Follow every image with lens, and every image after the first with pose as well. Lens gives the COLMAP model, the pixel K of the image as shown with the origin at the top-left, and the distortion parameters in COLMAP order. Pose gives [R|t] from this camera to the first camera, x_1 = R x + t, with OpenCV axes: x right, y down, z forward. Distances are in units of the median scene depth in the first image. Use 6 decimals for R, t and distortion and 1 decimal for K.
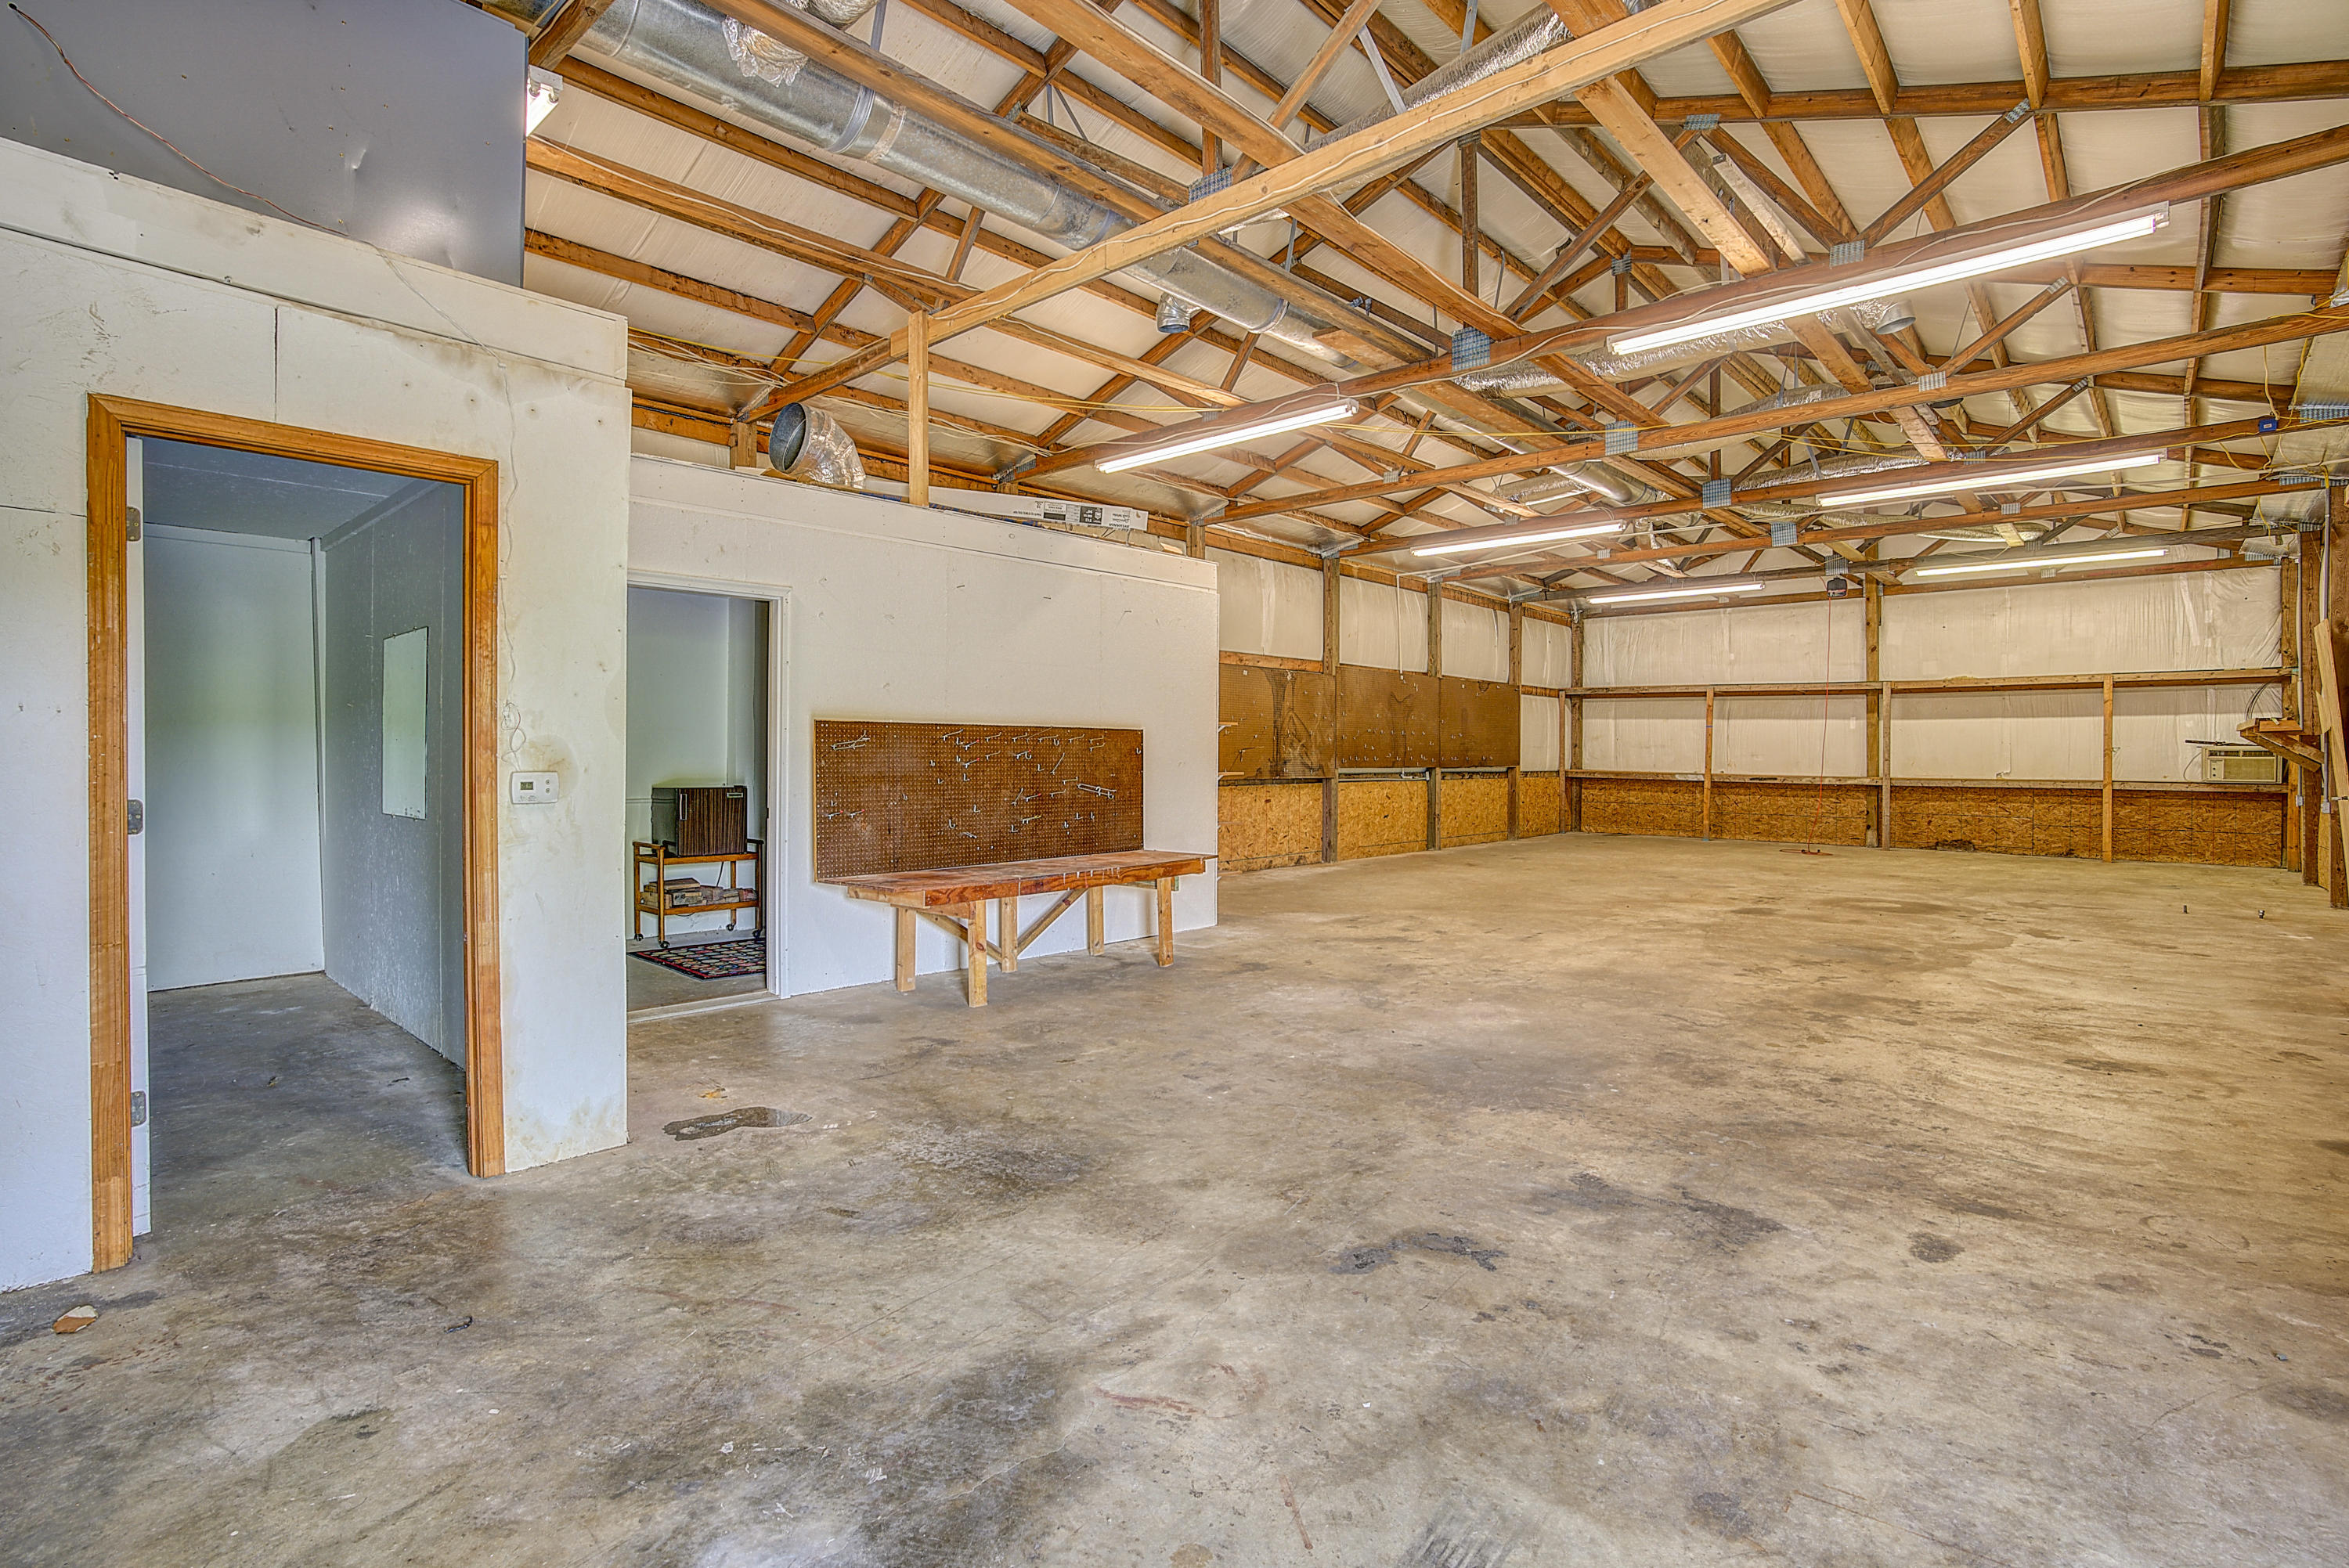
lens RADIAL K [[1105.2, 0, 1176.9], [0, 1105.2, 773.6], [0, 0, 1]] dist [-0.056497, 0.010779]
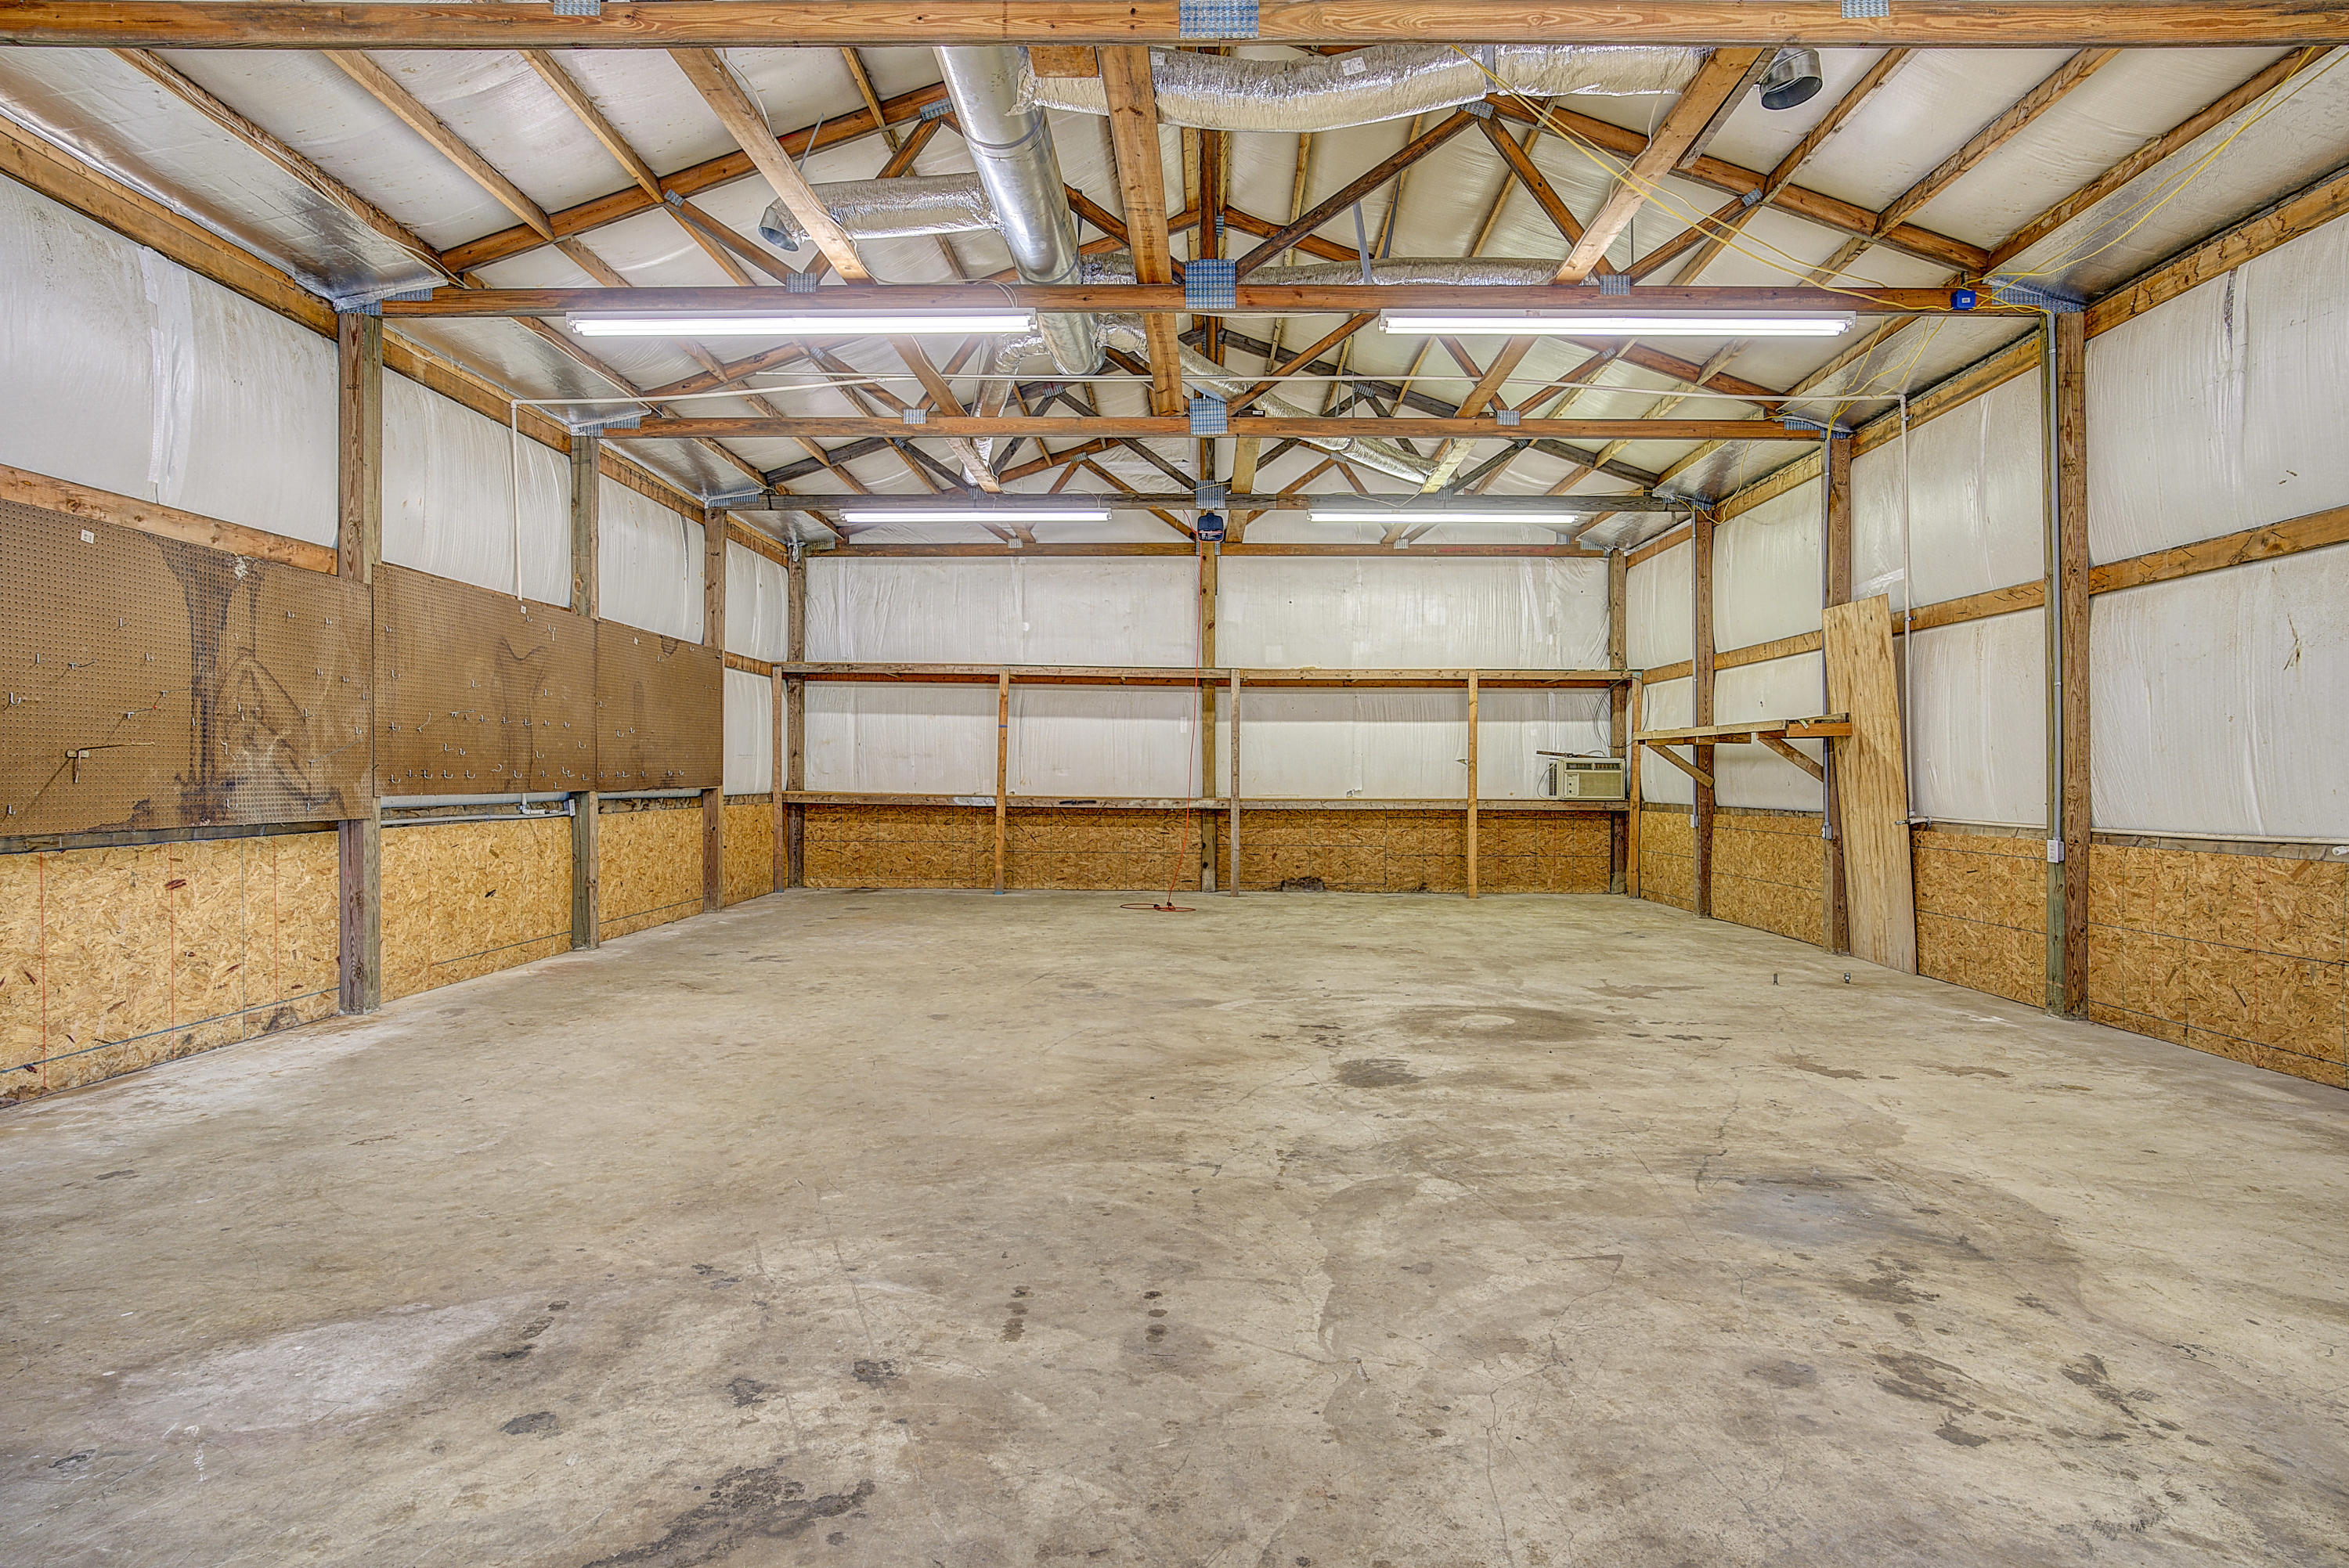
lens RADIAL K [[1275.0, 0, 1181.2], [0, 1275.0, 783.1], [0, 0, 1]] dist [-0.020447, 0.003566]
pose [[0.742837, -0.006048, 0.669446, 0.041904], [0.010610, 0.999940, -0.002739, -0.004984], [-0.669389, 0.009137, 0.742856, 0.376492]]
